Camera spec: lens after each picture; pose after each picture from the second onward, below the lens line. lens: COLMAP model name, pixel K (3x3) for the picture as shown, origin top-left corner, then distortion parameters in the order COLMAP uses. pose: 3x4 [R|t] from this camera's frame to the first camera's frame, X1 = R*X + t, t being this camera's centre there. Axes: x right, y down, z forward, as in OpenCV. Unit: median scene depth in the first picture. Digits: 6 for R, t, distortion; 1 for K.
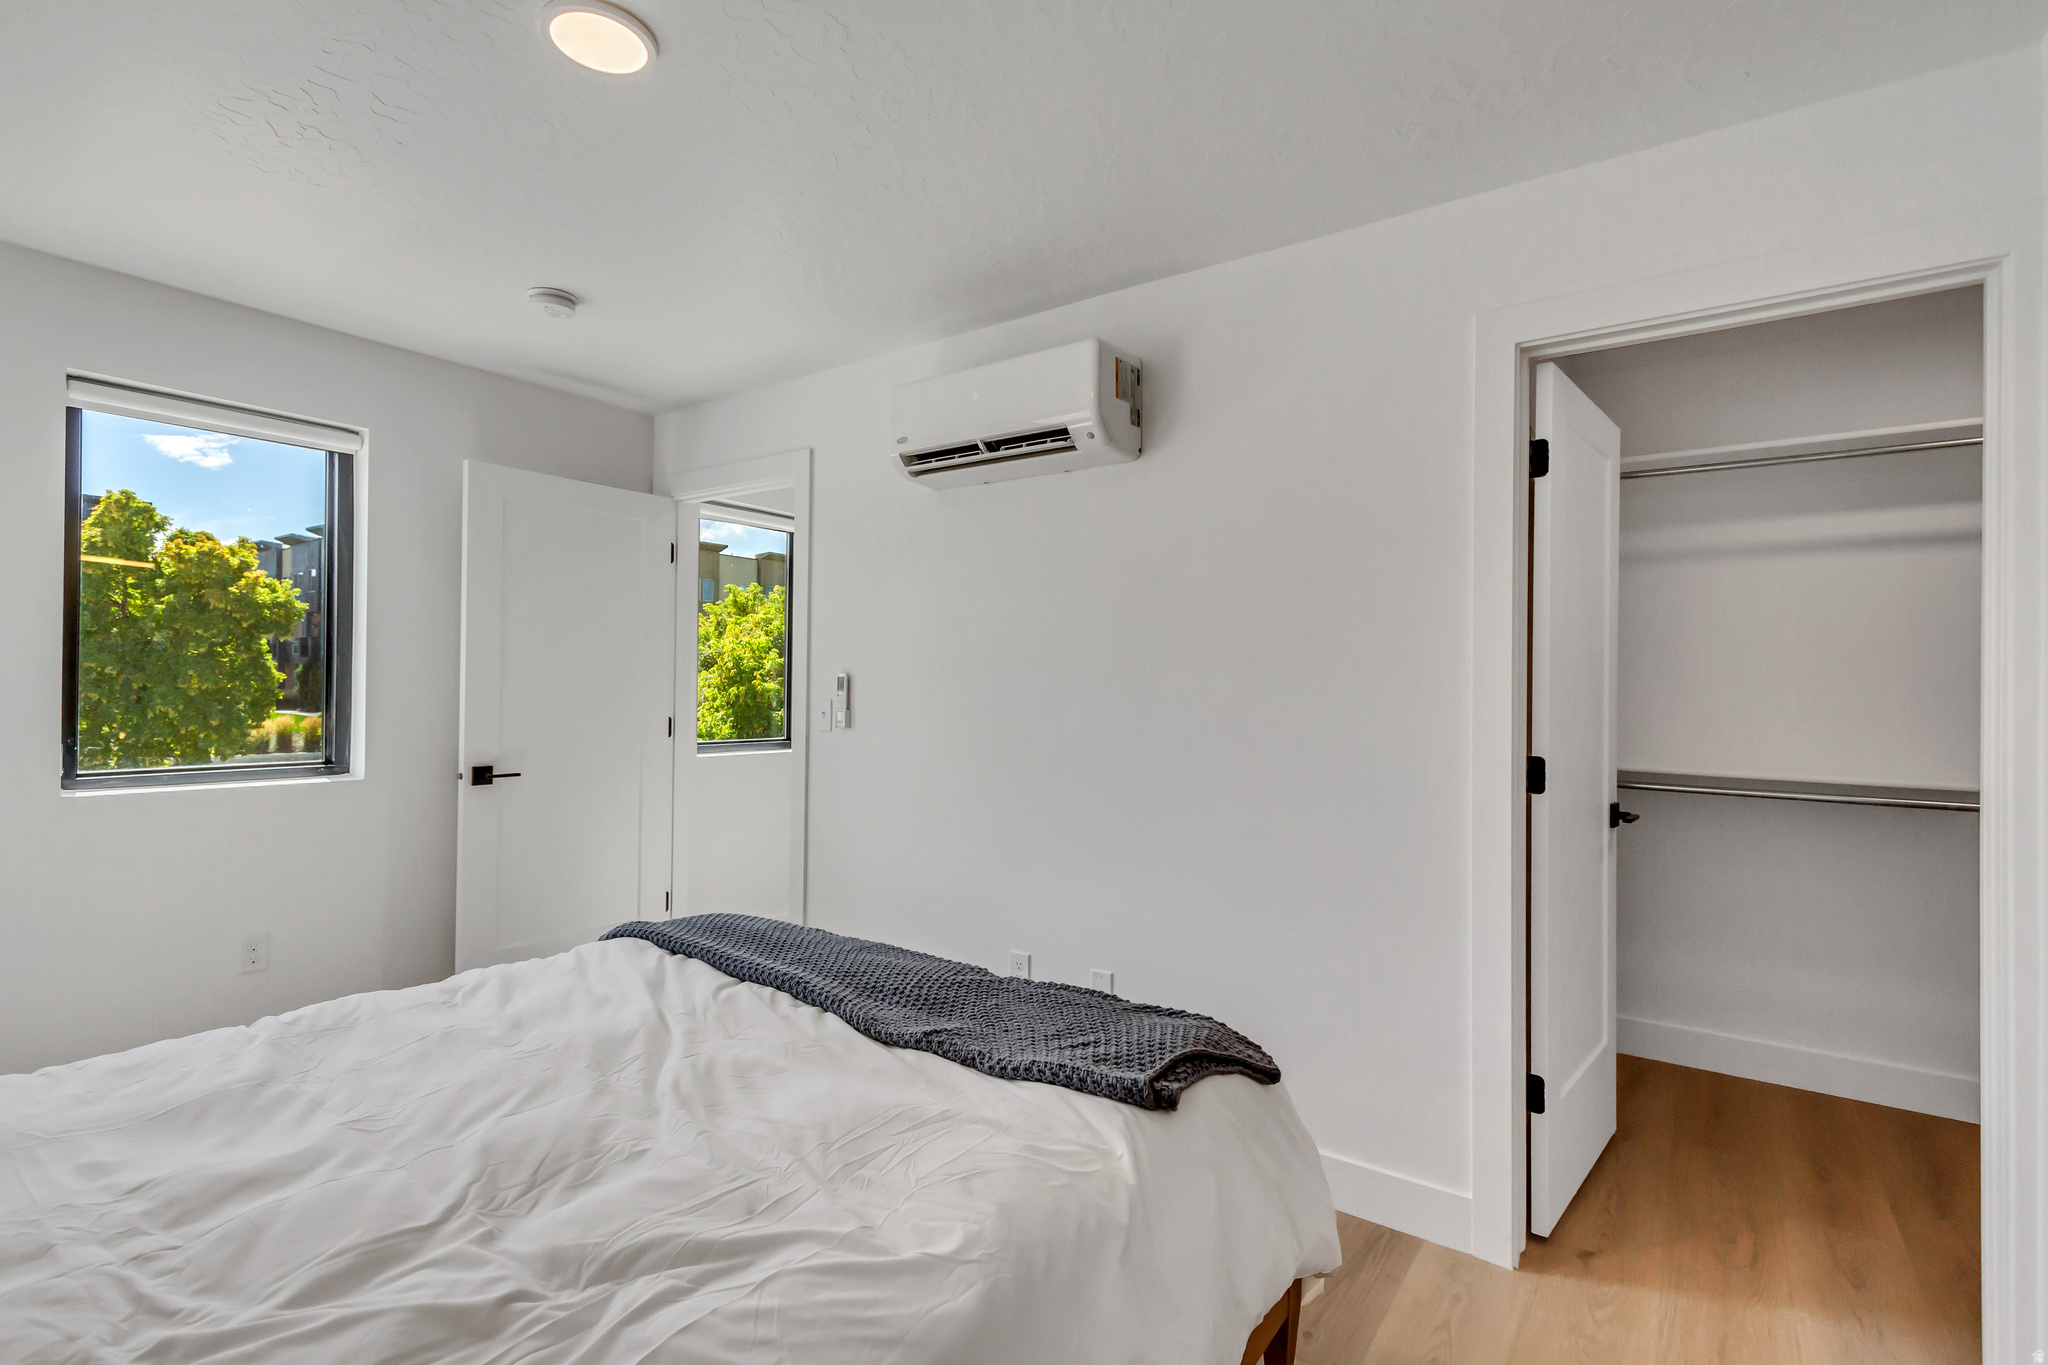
lens RADIAL K [[976.8, 0, 1024.0], [0, 976.8, 682.5], [0, 0, 1]] dist [0.002122, 0.000092]
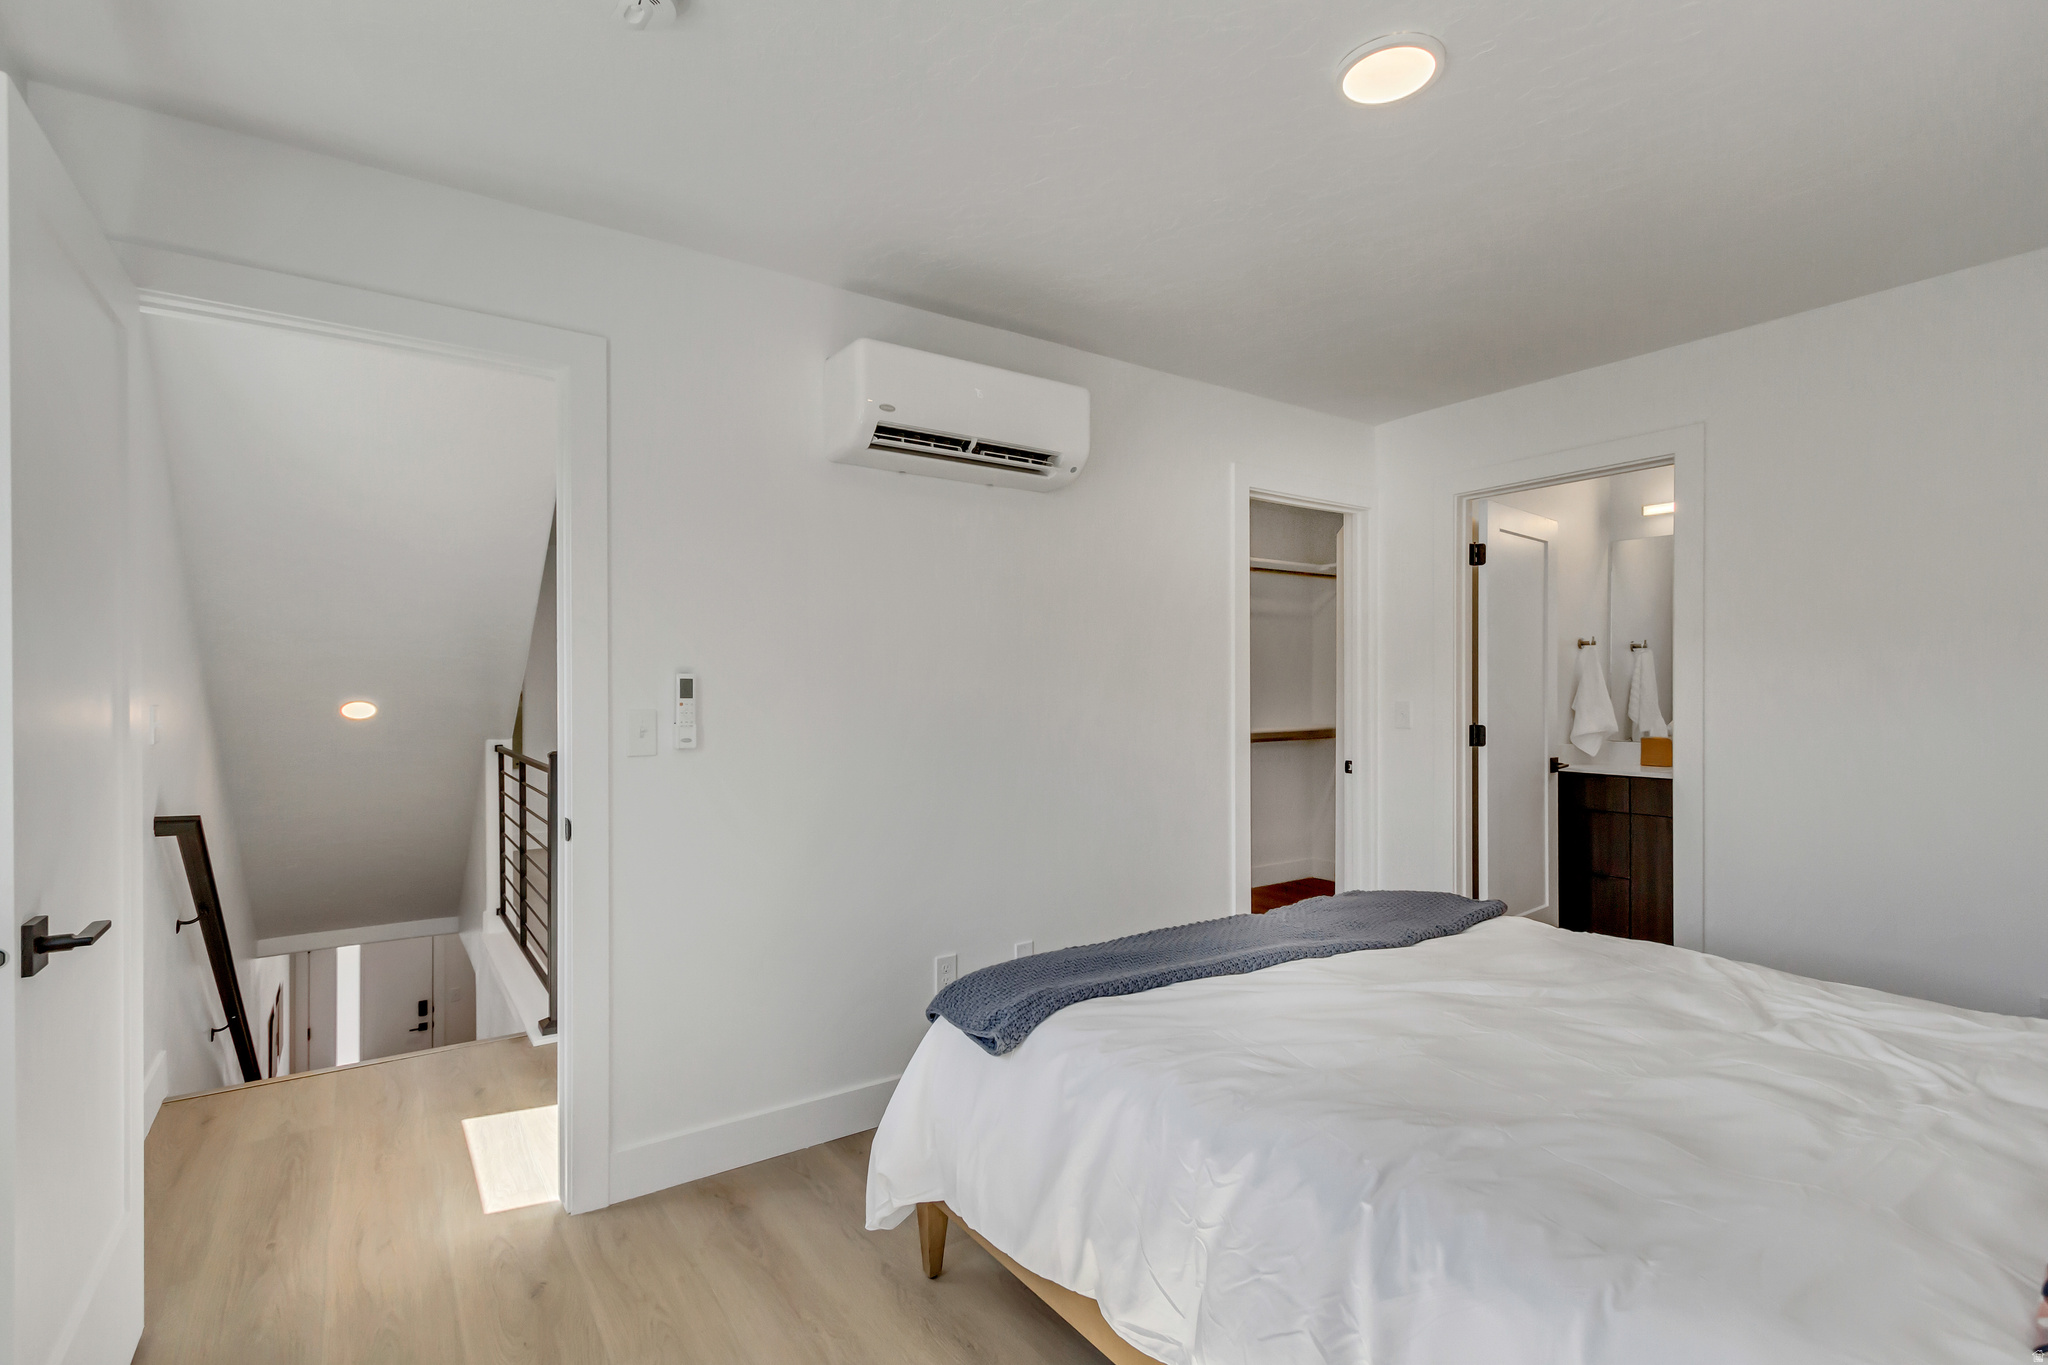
lens RADIAL K [[957.1, 0, 1024.0], [0, 957.1, 682.5], [0, 0, 1]] dist [0.000029, -0.000016]
pose [[0.314148, -0.009013, 0.949331, -0.969673], [-0.003228, 0.999939, 0.010561, -0.011729], [-0.949369, -0.006382, 0.314099, 0.656461]]
